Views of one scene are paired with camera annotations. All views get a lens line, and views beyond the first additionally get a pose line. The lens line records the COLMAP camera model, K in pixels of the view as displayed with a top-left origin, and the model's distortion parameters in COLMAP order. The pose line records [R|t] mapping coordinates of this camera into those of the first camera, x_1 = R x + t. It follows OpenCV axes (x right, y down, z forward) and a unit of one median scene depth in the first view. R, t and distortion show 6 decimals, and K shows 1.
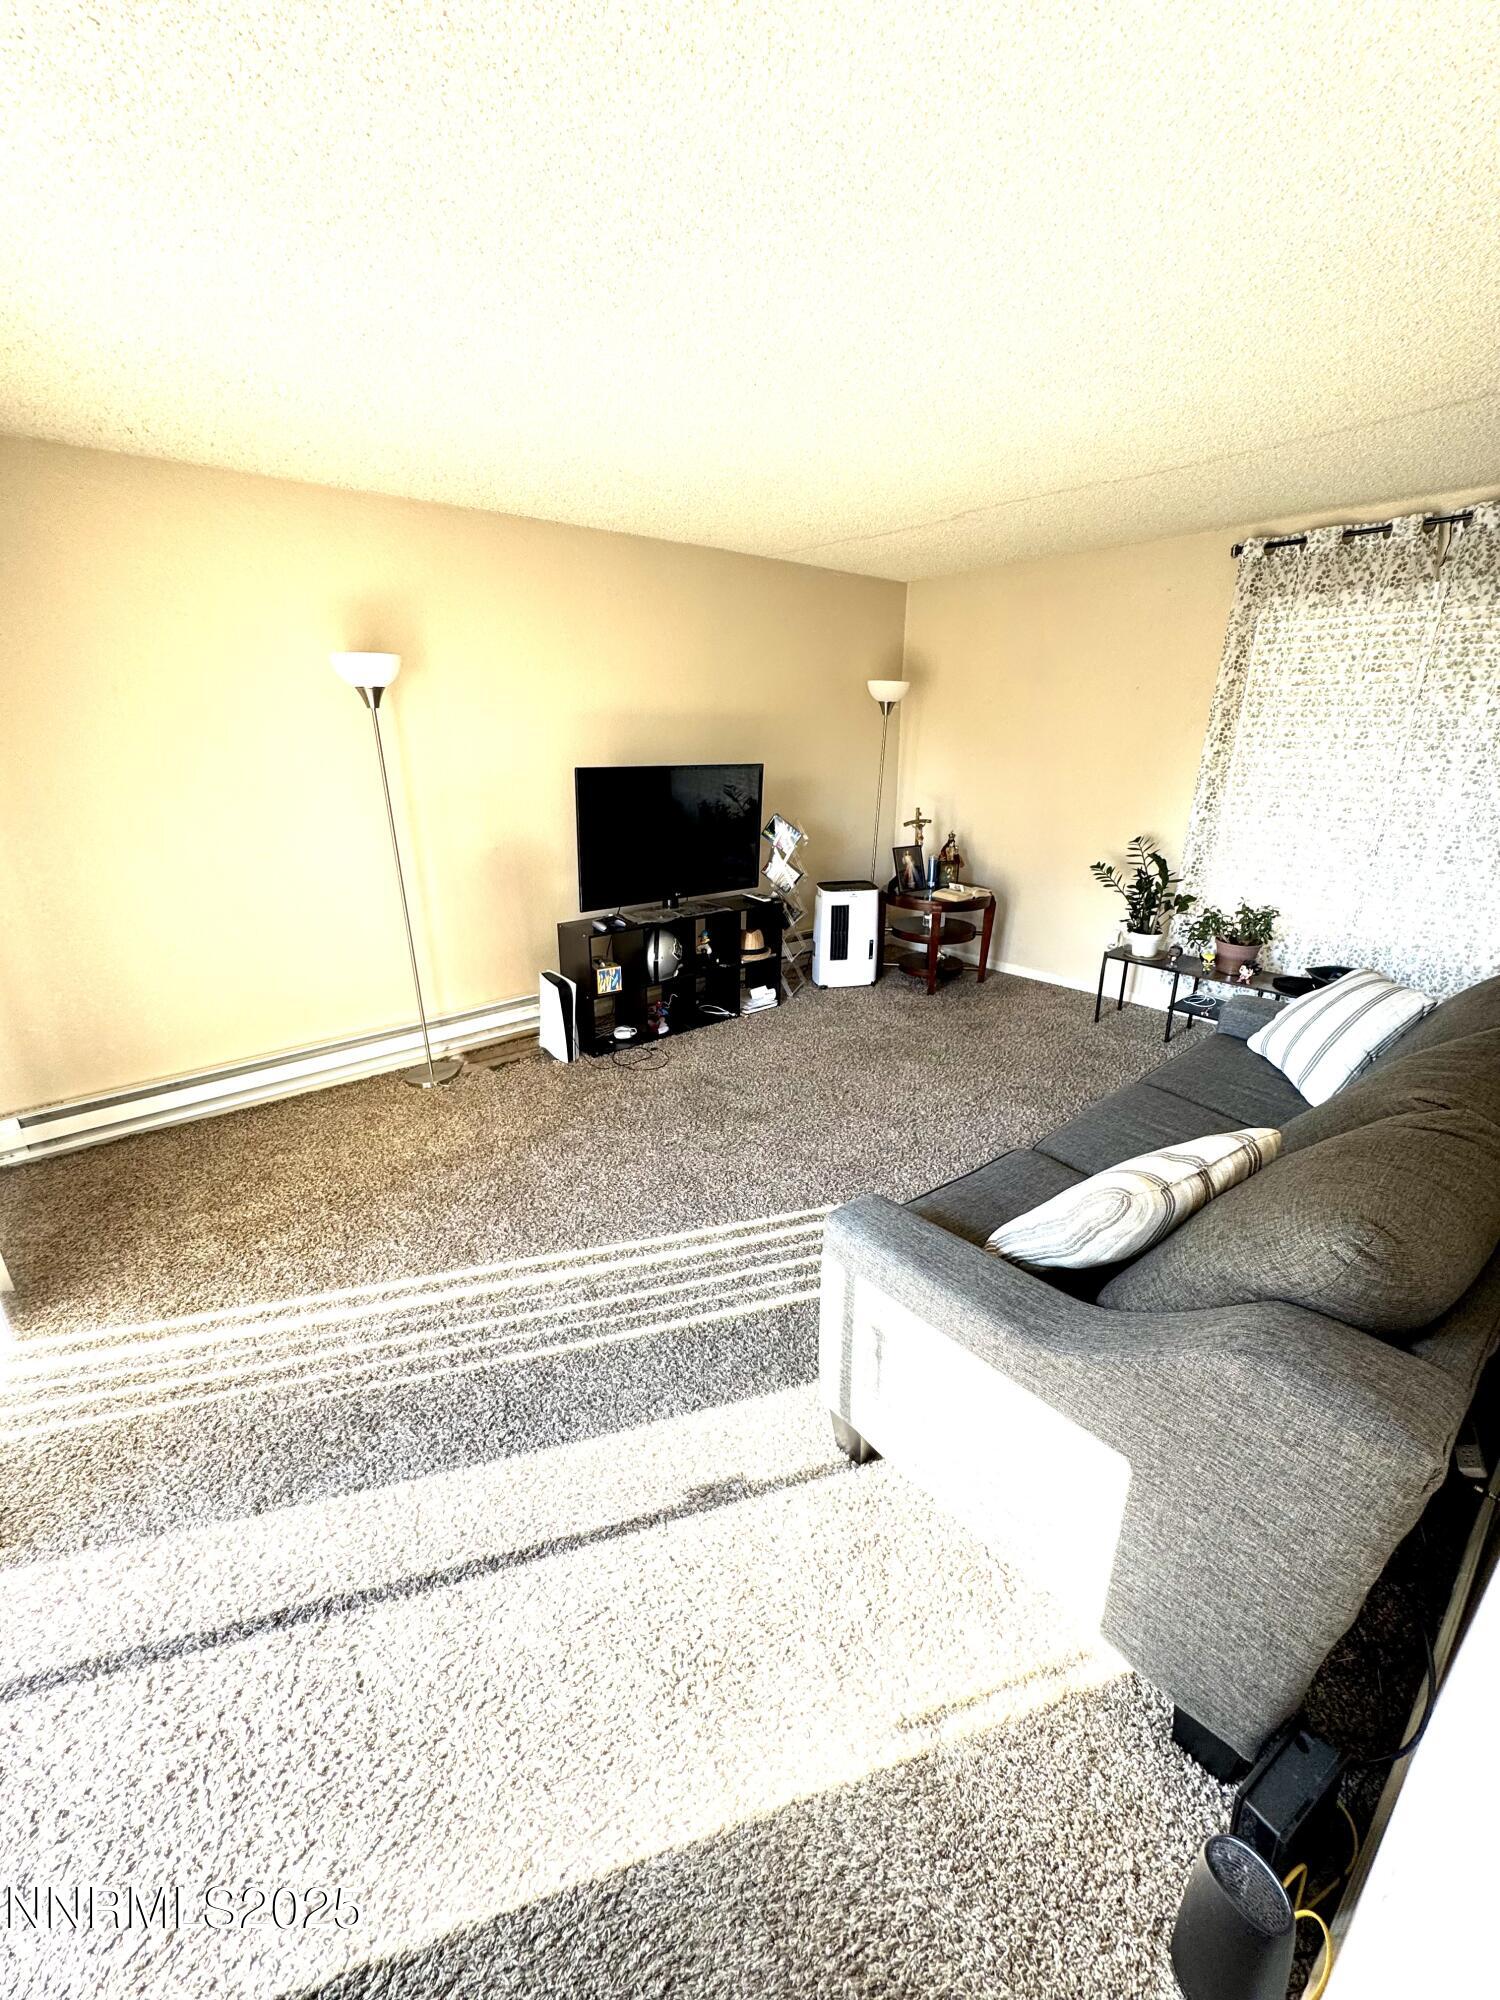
lens RADIAL K [[795.4, 0, 747.0], [0, 795.4, 994.7], [0, 0, 1]] dist [-0.000086, -0.000084]
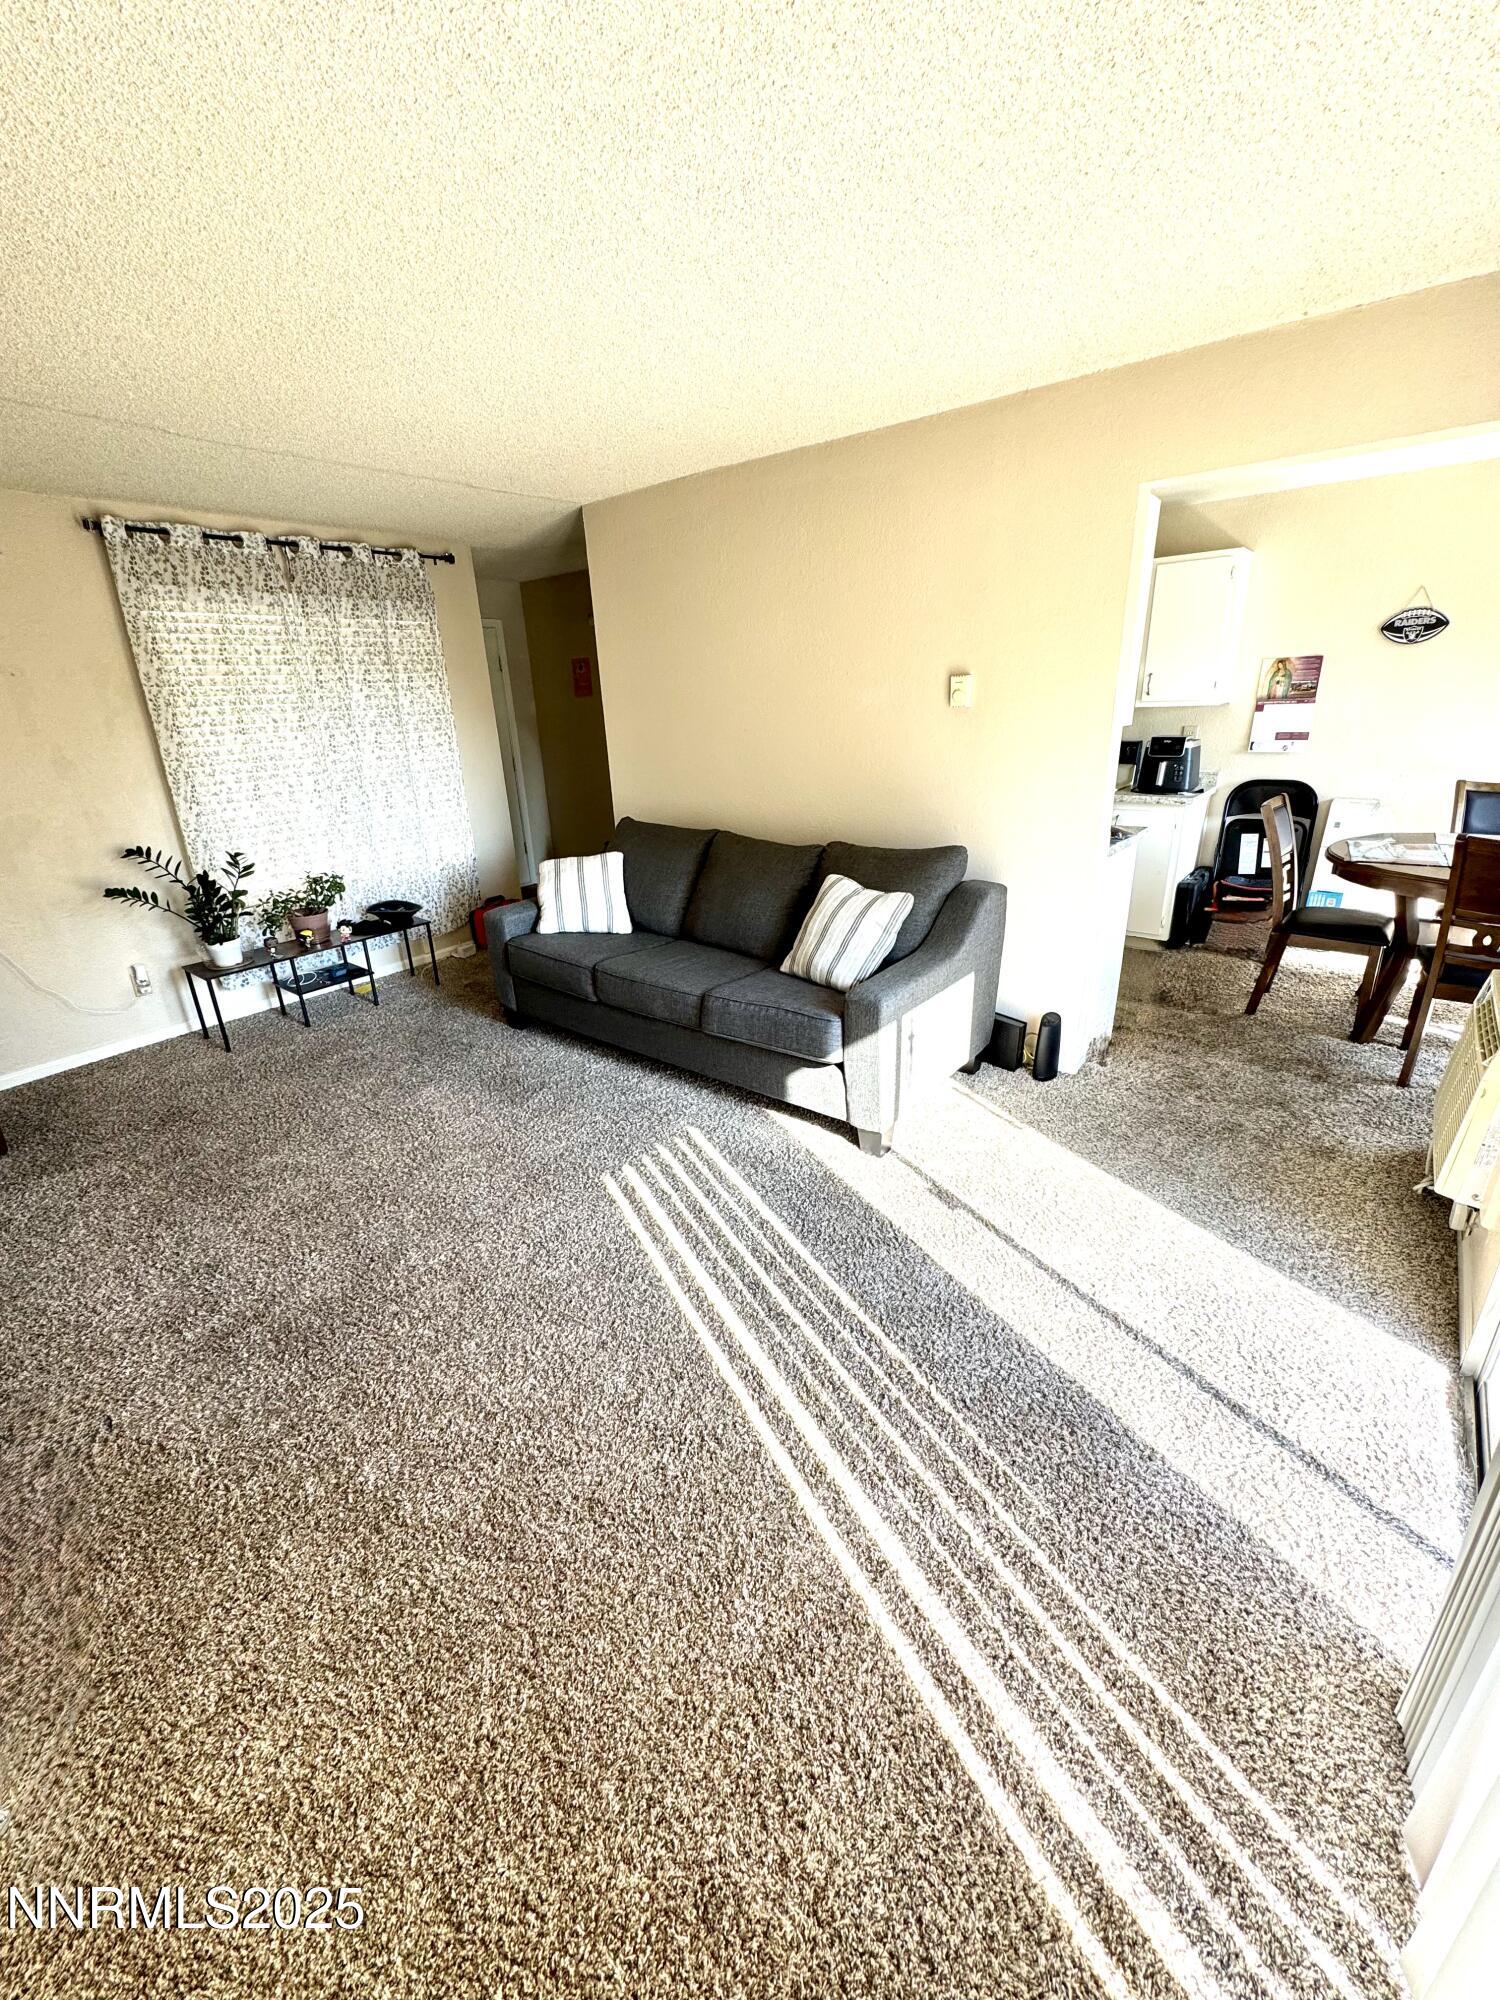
lens RADIAL K [[795.4, 0, 745.9], [0, 795.4, 1001.2], [0, 0, 1]] dist [-0.000086, -0.000084]
pose [[-0.191279, -0.336881, 0.921913, -0.590495], [0.354282, 0.852241, 0.384929, -0.189354], [-0.915367, 0.400246, -0.043665, 0.612682]]
